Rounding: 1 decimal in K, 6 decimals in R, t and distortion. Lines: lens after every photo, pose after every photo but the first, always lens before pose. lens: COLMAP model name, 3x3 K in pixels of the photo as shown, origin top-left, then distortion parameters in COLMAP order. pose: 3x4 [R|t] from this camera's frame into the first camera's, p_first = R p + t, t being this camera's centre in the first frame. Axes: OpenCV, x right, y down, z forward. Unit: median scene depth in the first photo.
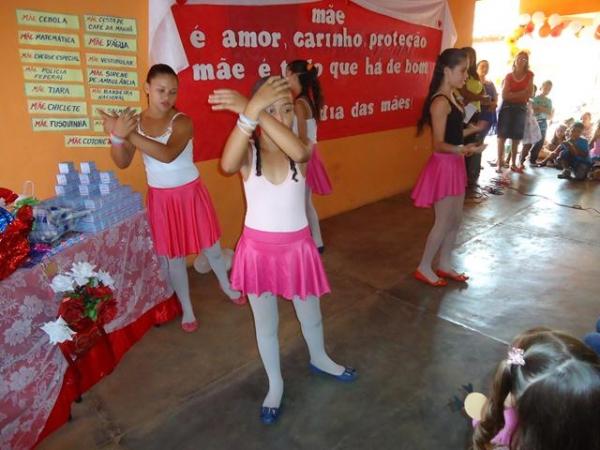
lens RADIAL K [[435.5, 0, 300.0], [0, 435.5, 225.0], [0, 0, 1]] dist [-0.000863, -0.001581]
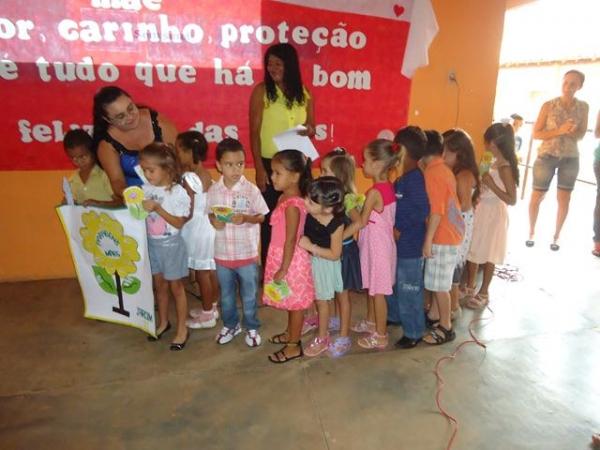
lens RADIAL K [[435.5, 0, 300.0], [0, 435.5, 225.0], [0, 0, 1]] dist [-0.000863, -0.001581]
pose [[0.850509, 0.186792, -0.491674, 0.847740], [-0.210610, 0.977545, 0.007062, -0.211521], [0.481953, 0.097546, 0.870751, 0.642593]]
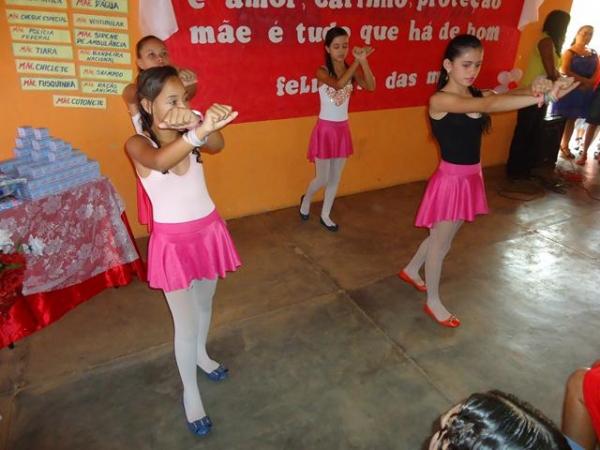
lens RADIAL K [[435.5, 0, 300.0], [0, 435.5, 225.0], [0, 0, 1]] dist [-0.000863, -0.001581]
pose [[0.963021, 0.151567, -0.222752, 0.252231], [-0.124057, 0.983353, 0.132766, -0.089592], [0.239167, -0.100222, 0.965792, 0.079982]]
